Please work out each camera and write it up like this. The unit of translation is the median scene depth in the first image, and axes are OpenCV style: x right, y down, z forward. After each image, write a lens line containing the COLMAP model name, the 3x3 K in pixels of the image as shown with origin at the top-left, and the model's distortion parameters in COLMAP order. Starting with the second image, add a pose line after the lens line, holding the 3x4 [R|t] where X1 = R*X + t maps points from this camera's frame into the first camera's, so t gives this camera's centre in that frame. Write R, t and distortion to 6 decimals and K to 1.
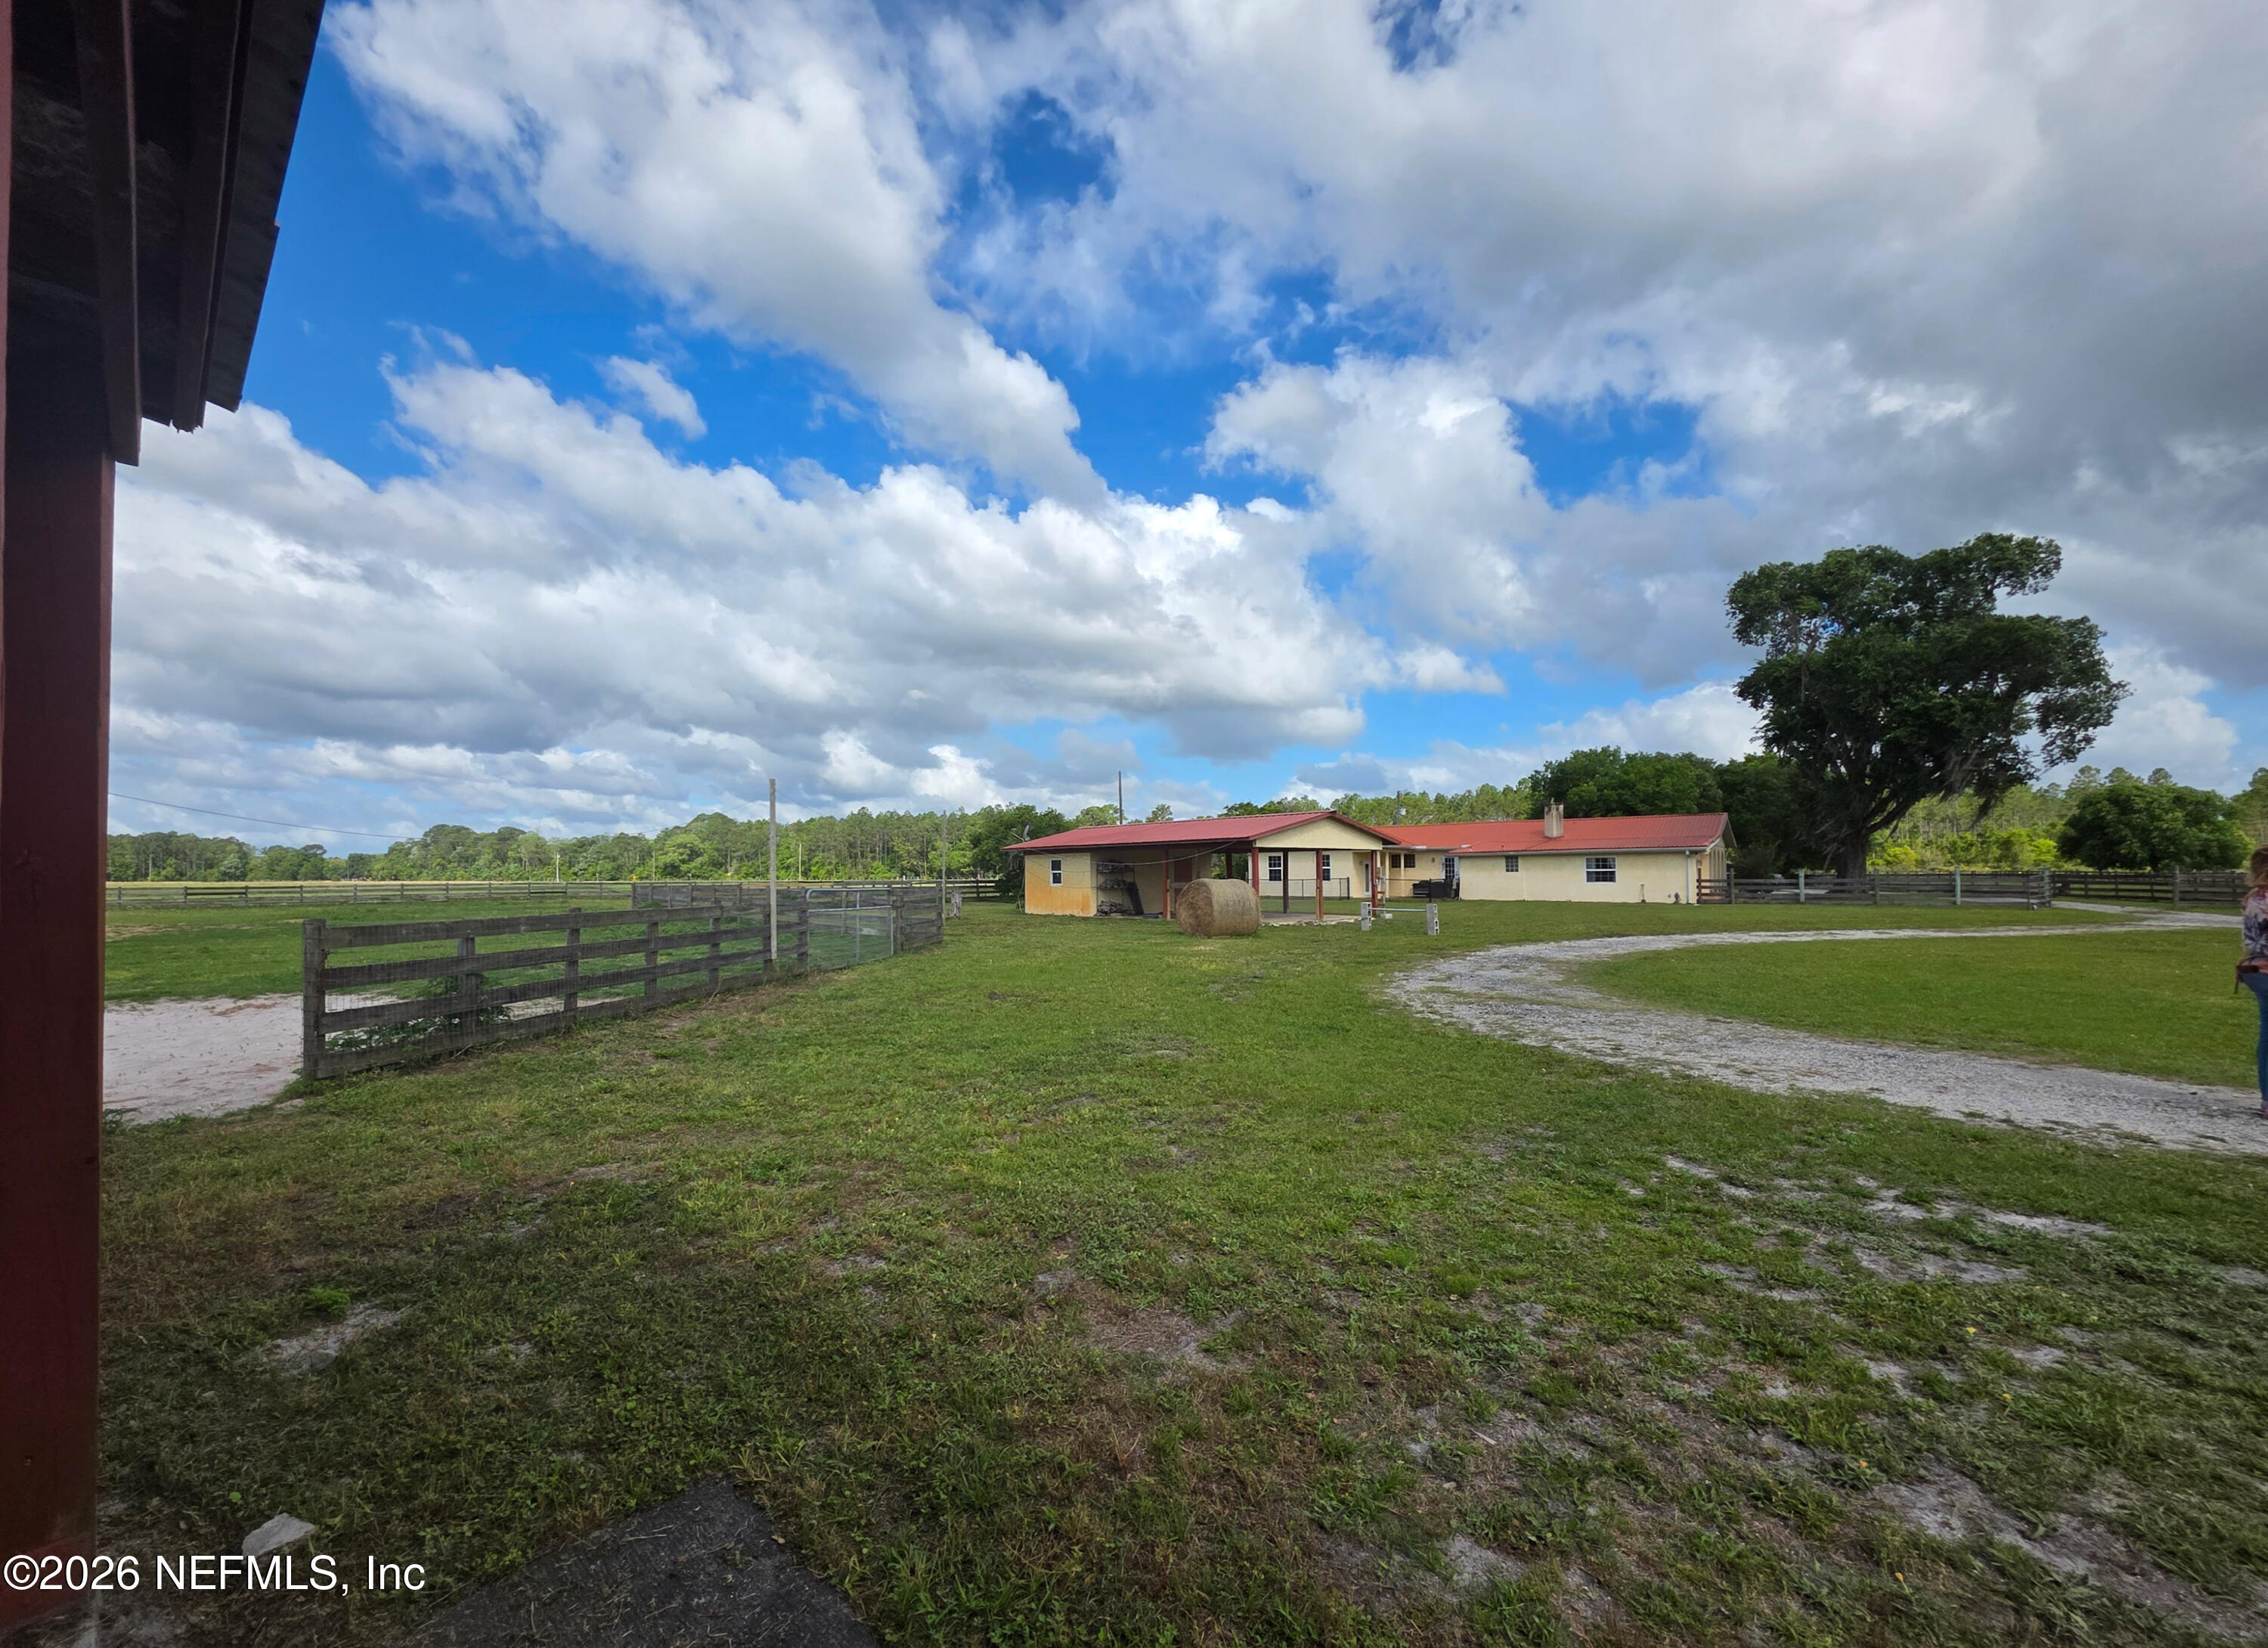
lens RADIAL K [[856.2, 0, 1134.0], [0, 856.2, 824.0], [0, 0, 1]] dist [0.000747, 0.000006]
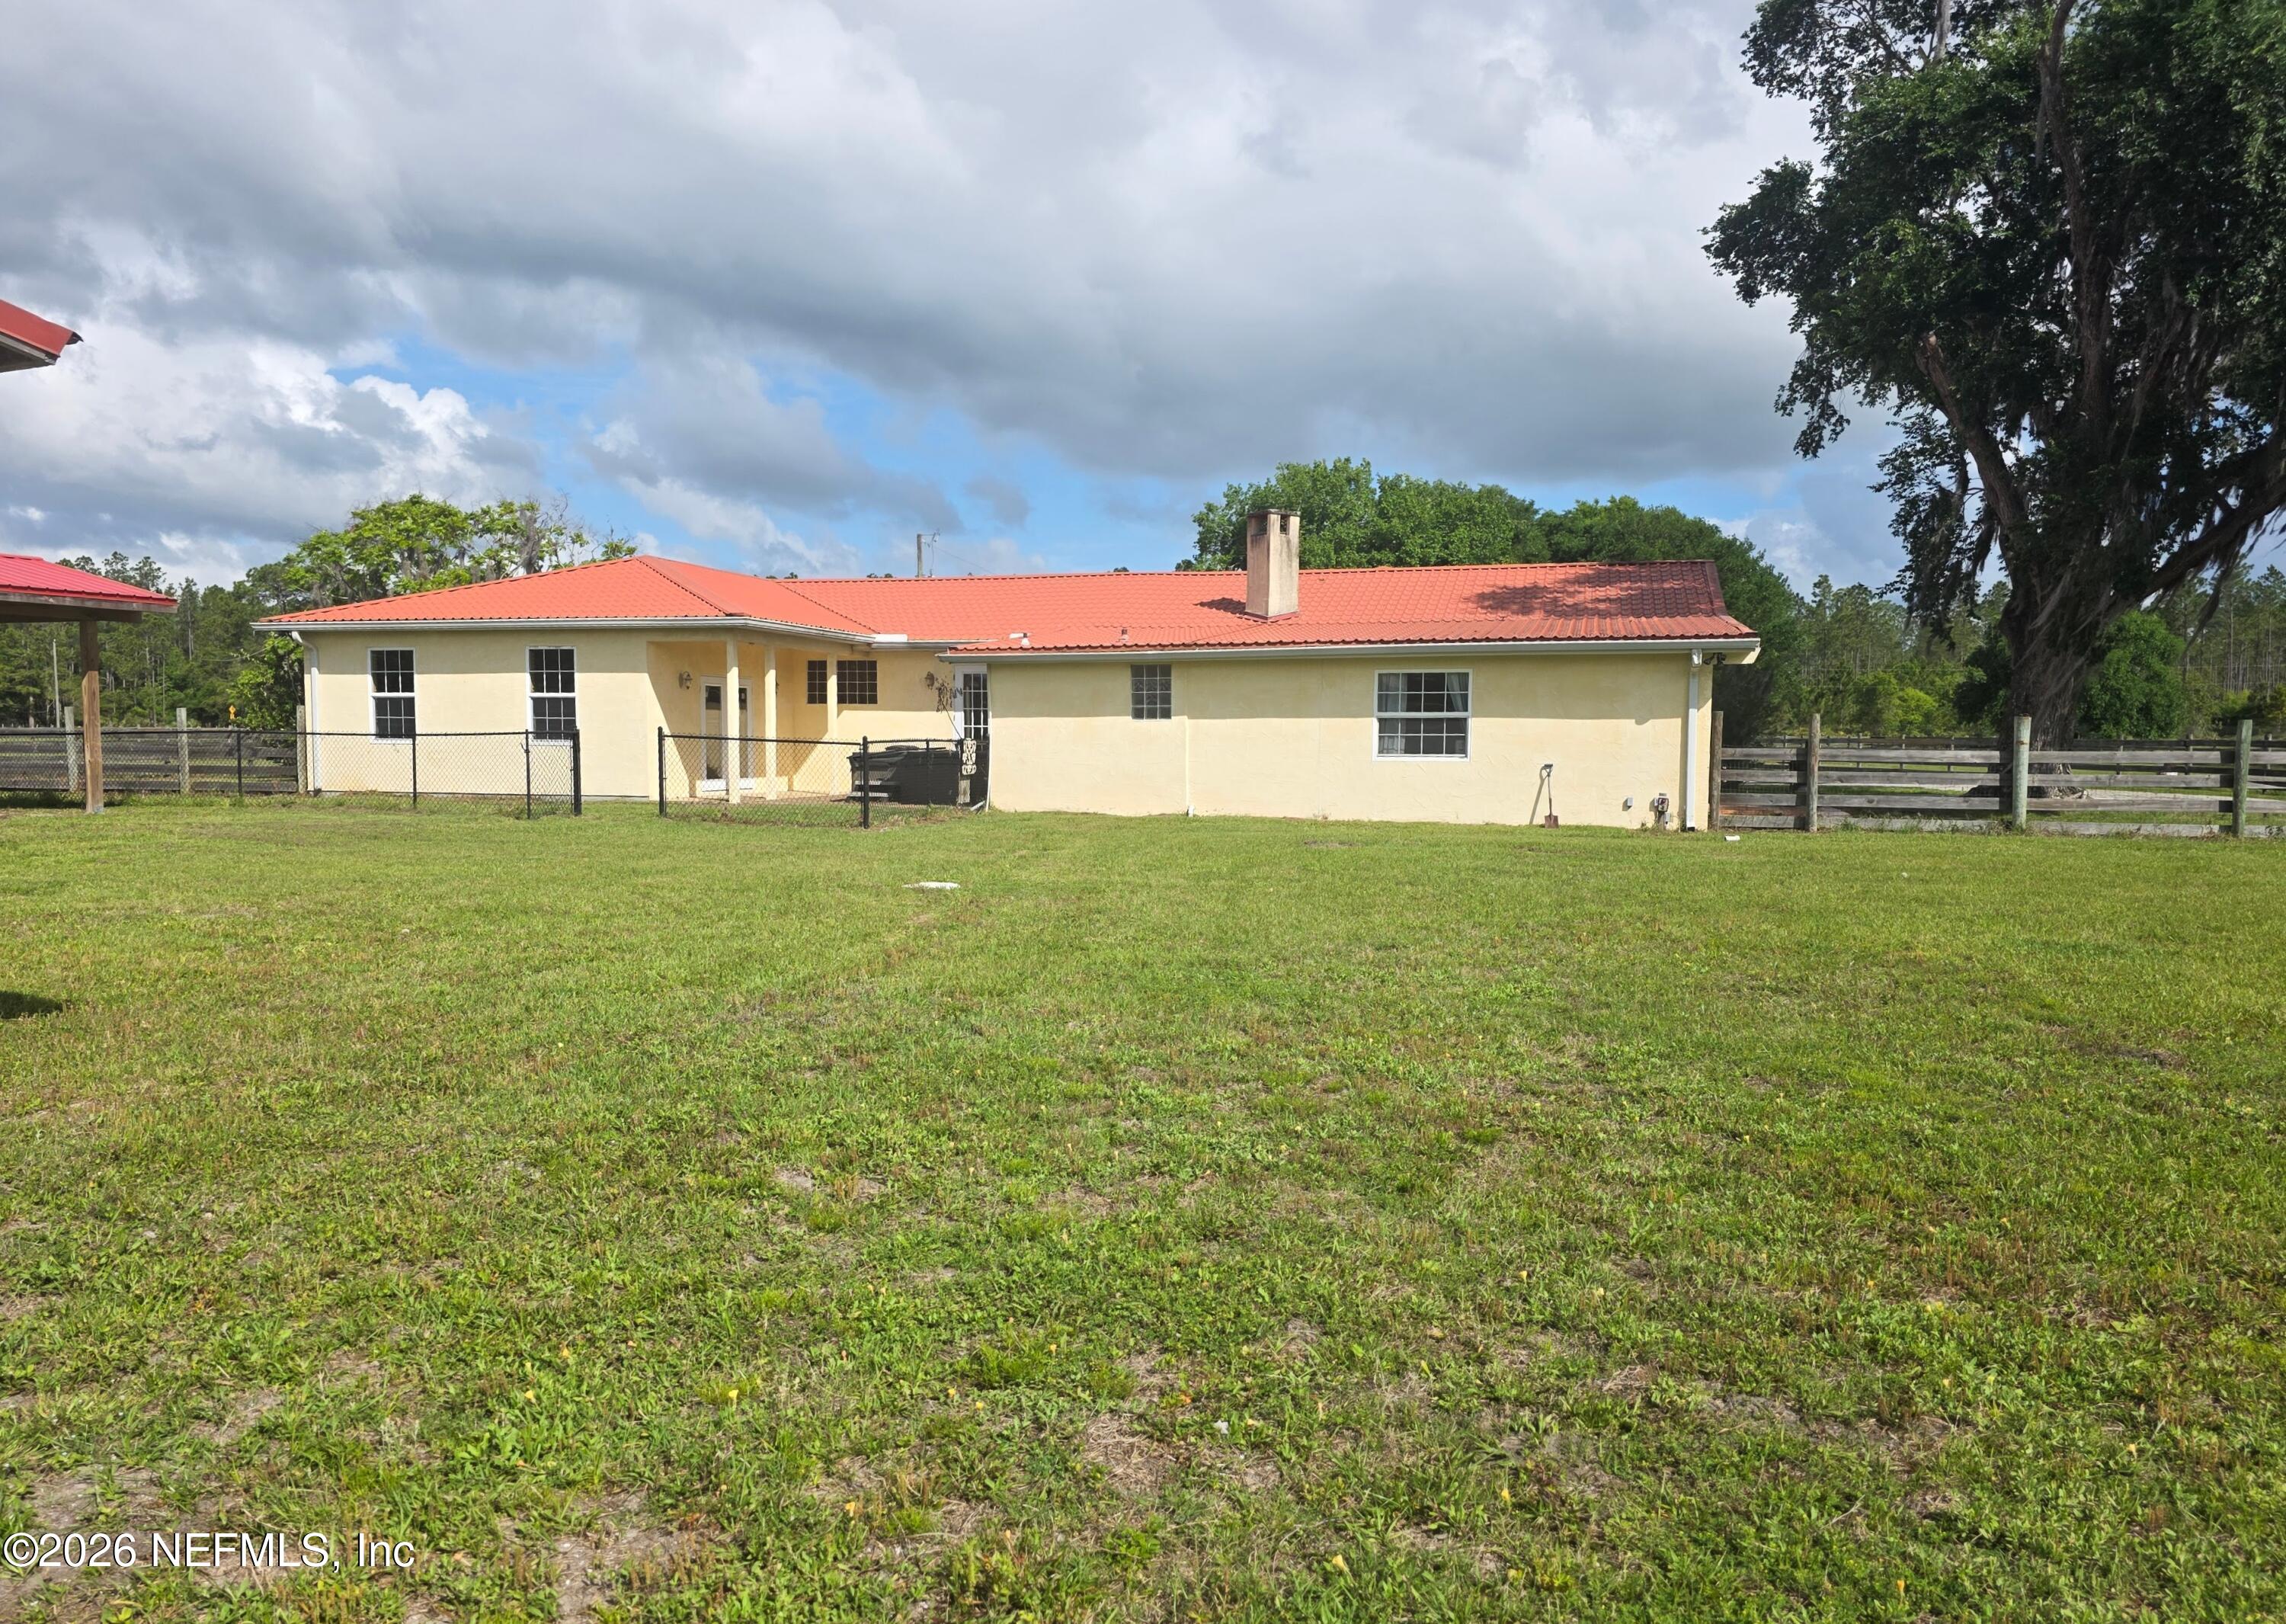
lens RADIAL K [[1575.7, 0, 1143.0], [0, 1575.7, 812.0], [0, 0, 1]] dist [0.000061, 0.000048]
pose [[0.915399, -0.010096, 0.402421, 0.187059], [-0.033122, 0.994407, 0.100292, 0.028317], [-0.401182, -0.105136, 0.909945, 0.428911]]
